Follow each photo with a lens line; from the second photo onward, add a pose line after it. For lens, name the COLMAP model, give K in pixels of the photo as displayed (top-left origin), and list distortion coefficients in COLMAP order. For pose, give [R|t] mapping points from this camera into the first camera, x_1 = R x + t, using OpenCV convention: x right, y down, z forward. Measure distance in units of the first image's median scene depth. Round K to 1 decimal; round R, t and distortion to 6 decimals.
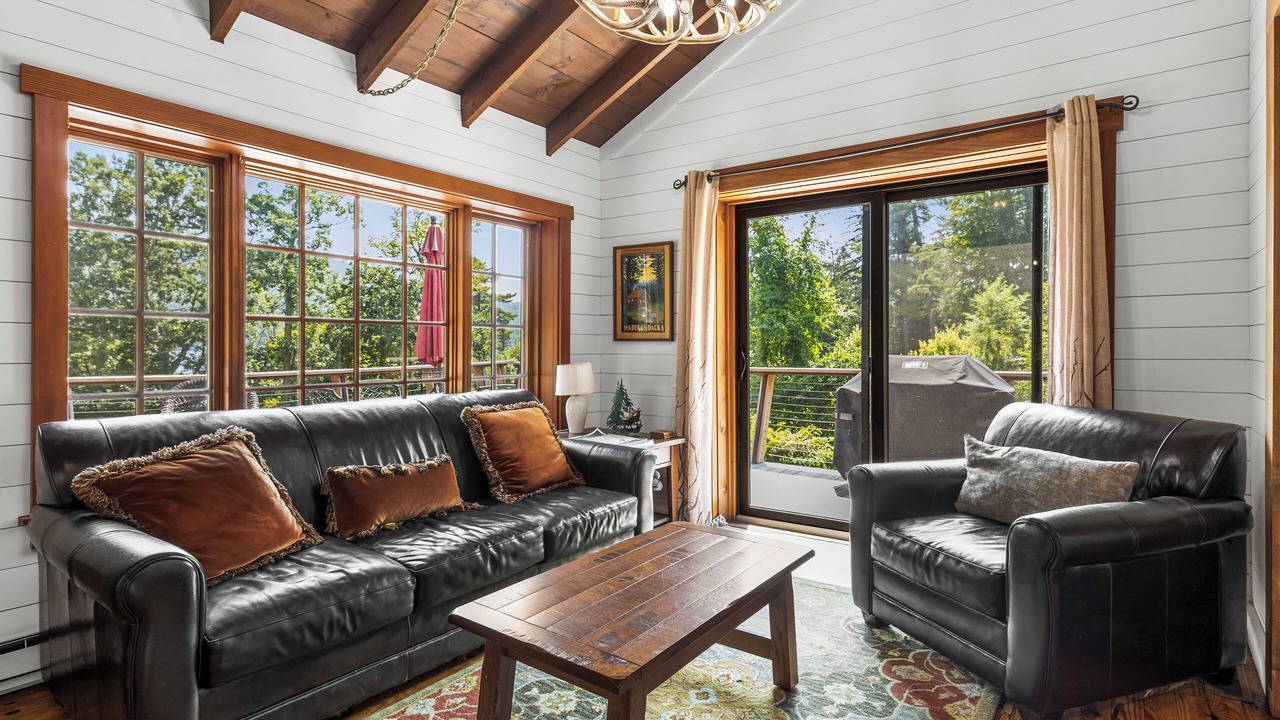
lens RADIAL K [[661.3, 0, 644.2], [0, 661.3, 327.4], [0, 0, 1]] dist [0.039186, -0.000193]
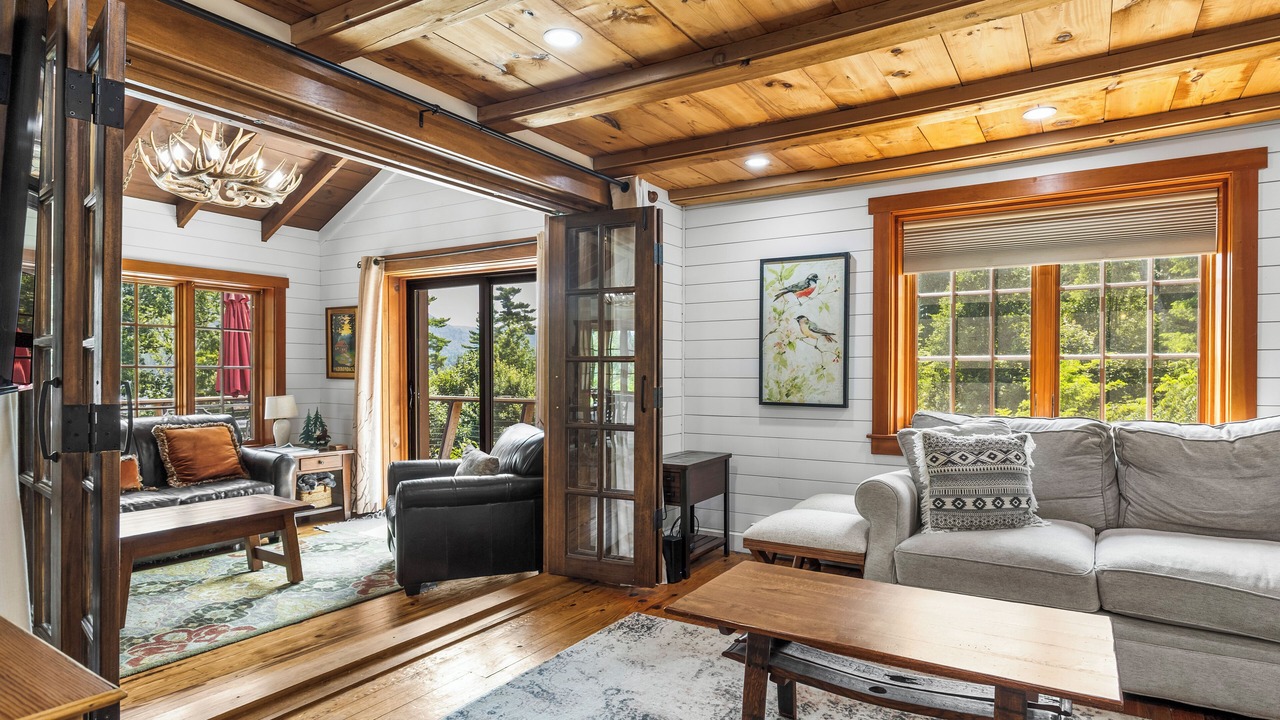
lens RADIAL K [[705.2, 0, 649.5], [0, 705.2, 366.2], [0, 0, 1]] dist [-0.005828, -0.001627]
pose [[0.998318, 0.009633, 0.057175, 0.584381], [-0.010638, 0.999794, 0.017300, -0.039858], [-0.056996, -0.017879, 0.998214, -0.499378]]
